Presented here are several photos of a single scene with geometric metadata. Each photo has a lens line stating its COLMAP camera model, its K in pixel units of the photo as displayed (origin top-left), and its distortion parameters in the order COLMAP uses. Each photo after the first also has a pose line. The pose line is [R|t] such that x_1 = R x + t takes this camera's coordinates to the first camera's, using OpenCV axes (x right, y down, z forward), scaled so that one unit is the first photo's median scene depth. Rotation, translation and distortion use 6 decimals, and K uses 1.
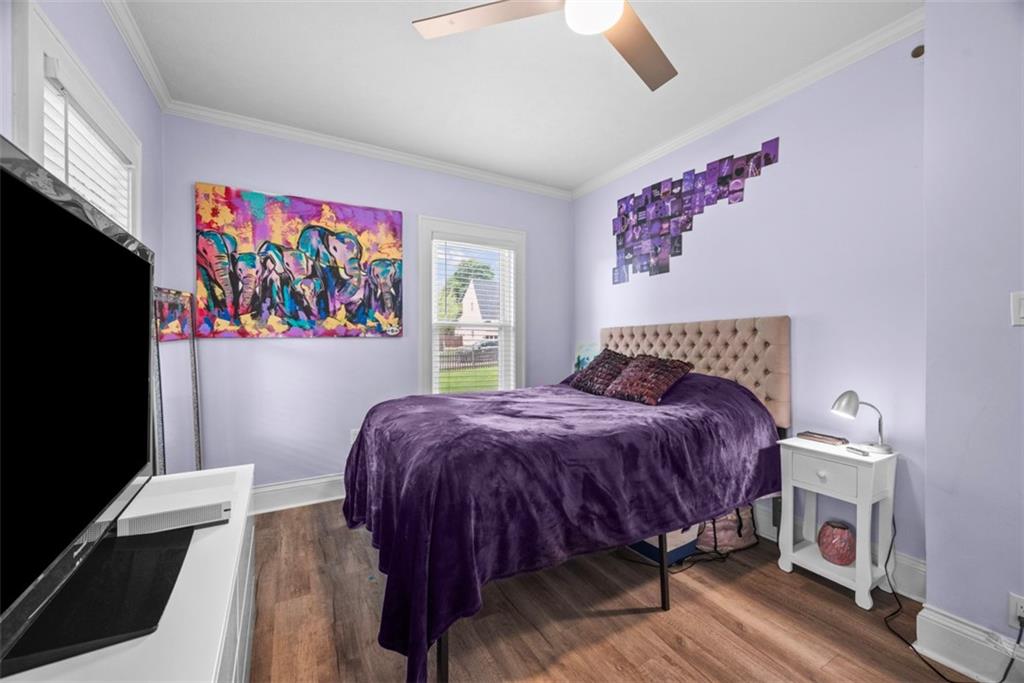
lens RADIAL K [[407.3, 0, 512.7], [0, 407.3, 339.6], [0, 0, 1]] dist [-0.000807, -0.000037]
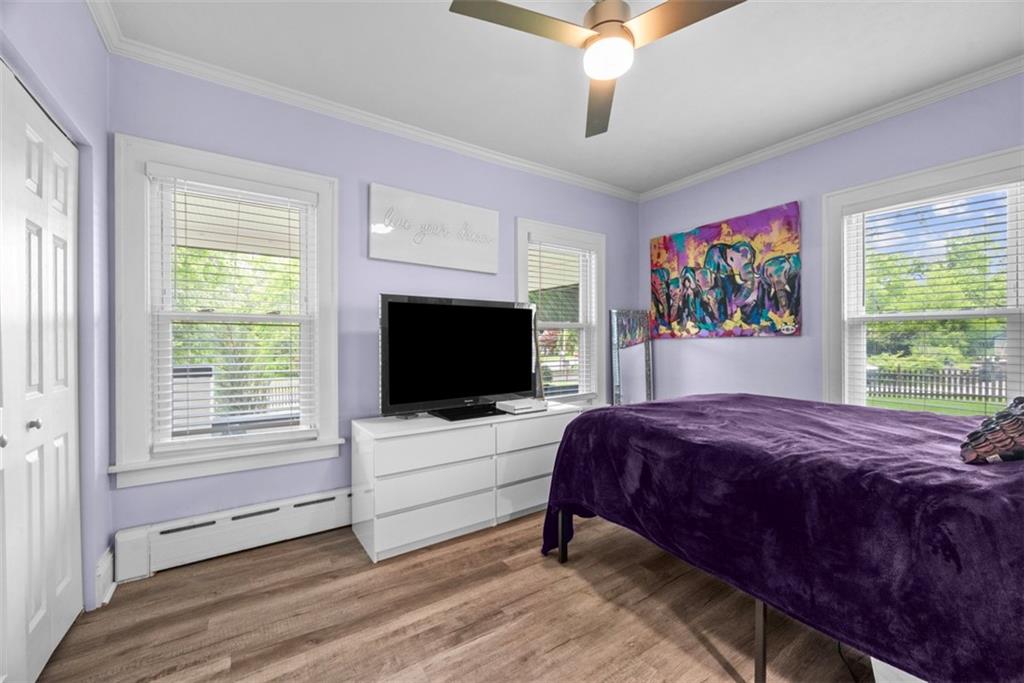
lens RADIAL K [[407.3, 0, 513.1], [0, 407.3, 342.8], [0, 0, 1]] dist [-0.000807, -0.000037]
pose [[0.071021, -0.002103, -0.997473, 0.668705], [-0.003554, 0.999991, -0.002361, 0.015419], [0.997468, 0.003712, 0.071013, 0.319202]]
